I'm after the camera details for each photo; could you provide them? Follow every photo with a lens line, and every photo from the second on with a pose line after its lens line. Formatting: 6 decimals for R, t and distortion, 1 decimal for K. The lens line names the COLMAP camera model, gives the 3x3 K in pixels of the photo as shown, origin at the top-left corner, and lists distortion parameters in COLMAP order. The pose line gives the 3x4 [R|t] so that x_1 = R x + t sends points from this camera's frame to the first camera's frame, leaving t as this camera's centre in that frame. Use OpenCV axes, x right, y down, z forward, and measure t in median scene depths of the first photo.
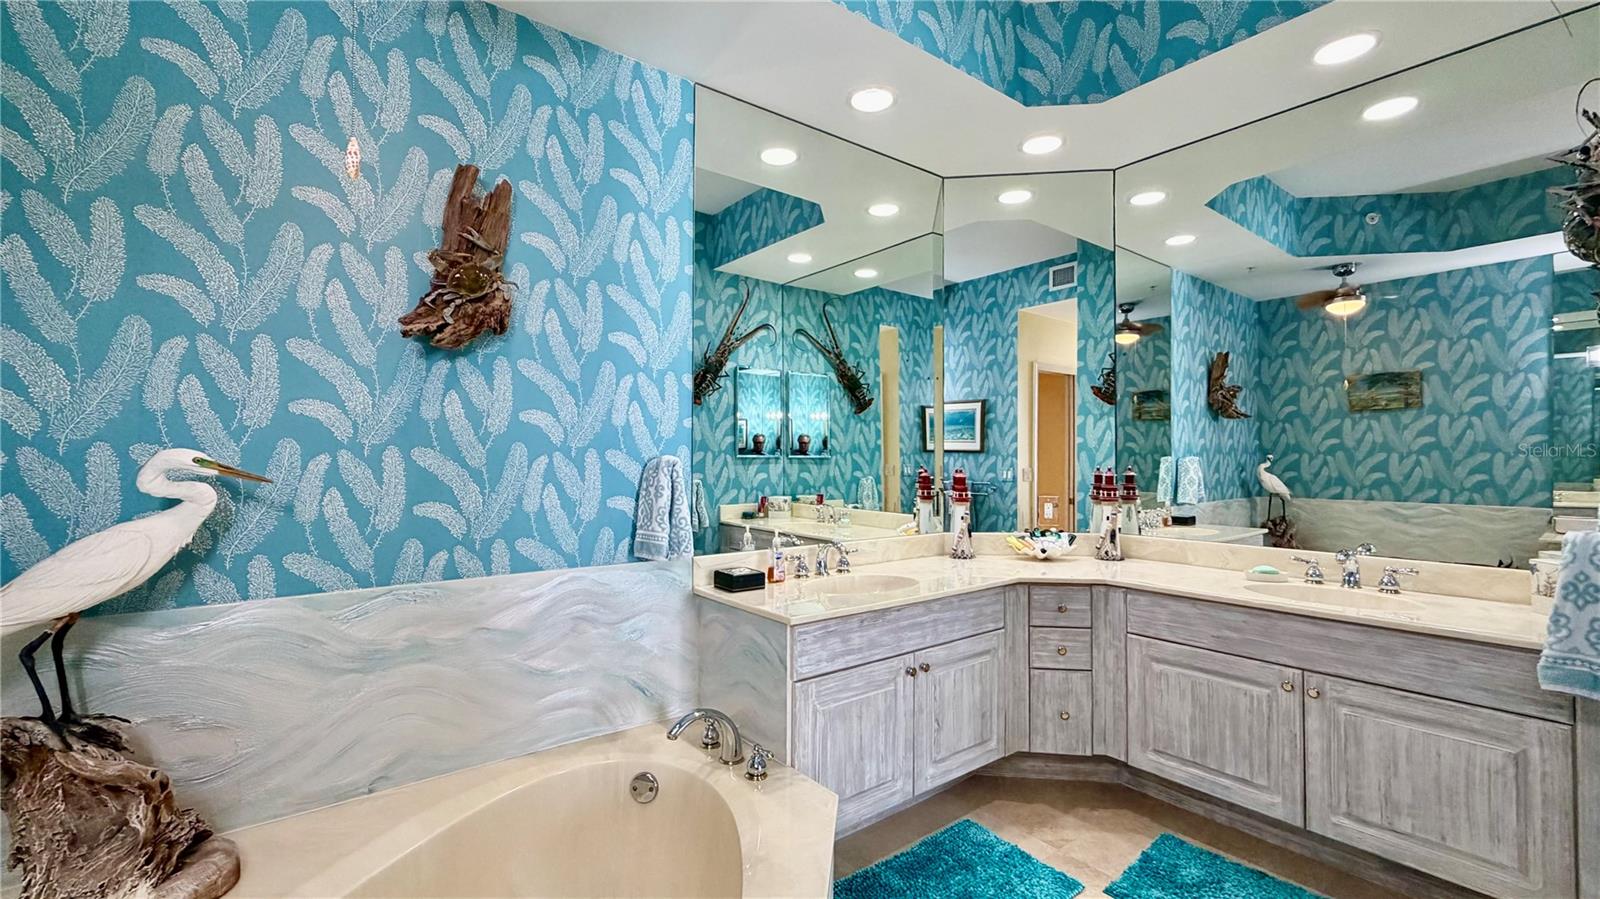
lens RADIAL K [[652.8, 0, 795.7], [0, 652.8, 452.6], [0, 0, 1]] dist [0.000739, -0.000083]
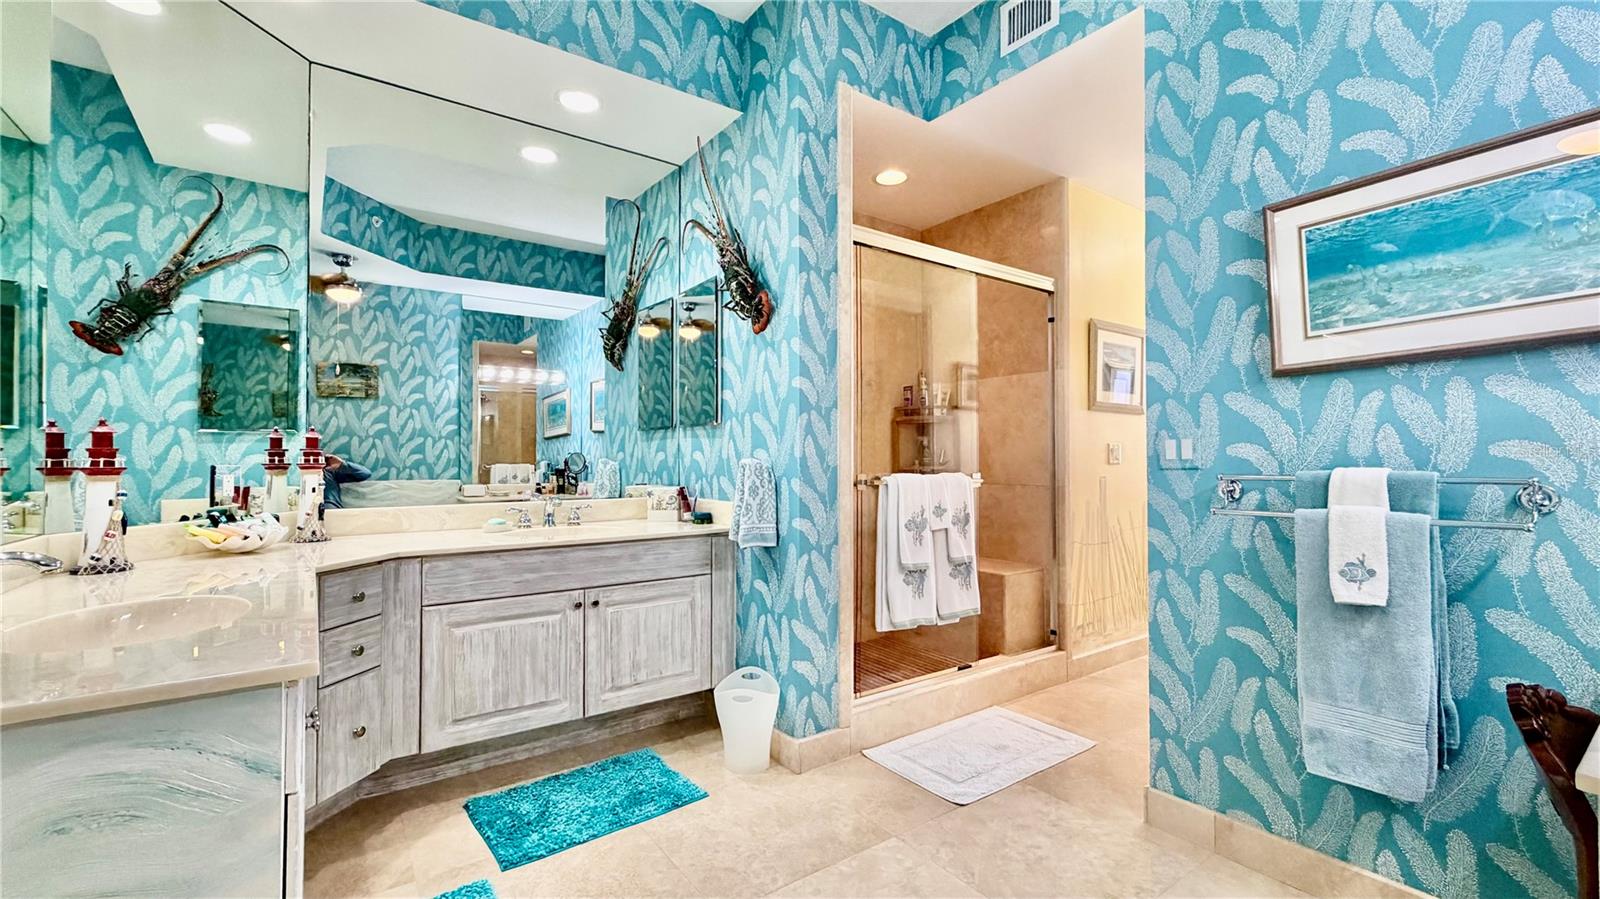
lens RADIAL K [[652.8, 0, 795.7], [0, 652.8, 452.6], [0, 0, 1]] dist [0.000739, -0.000083]
pose [[0.065744, 0.005989, 0.997819, -0.176667], [-0.007384, 0.999958, -0.005515, 0.033759], [-0.997809, -0.007006, 0.065785, 0.219176]]
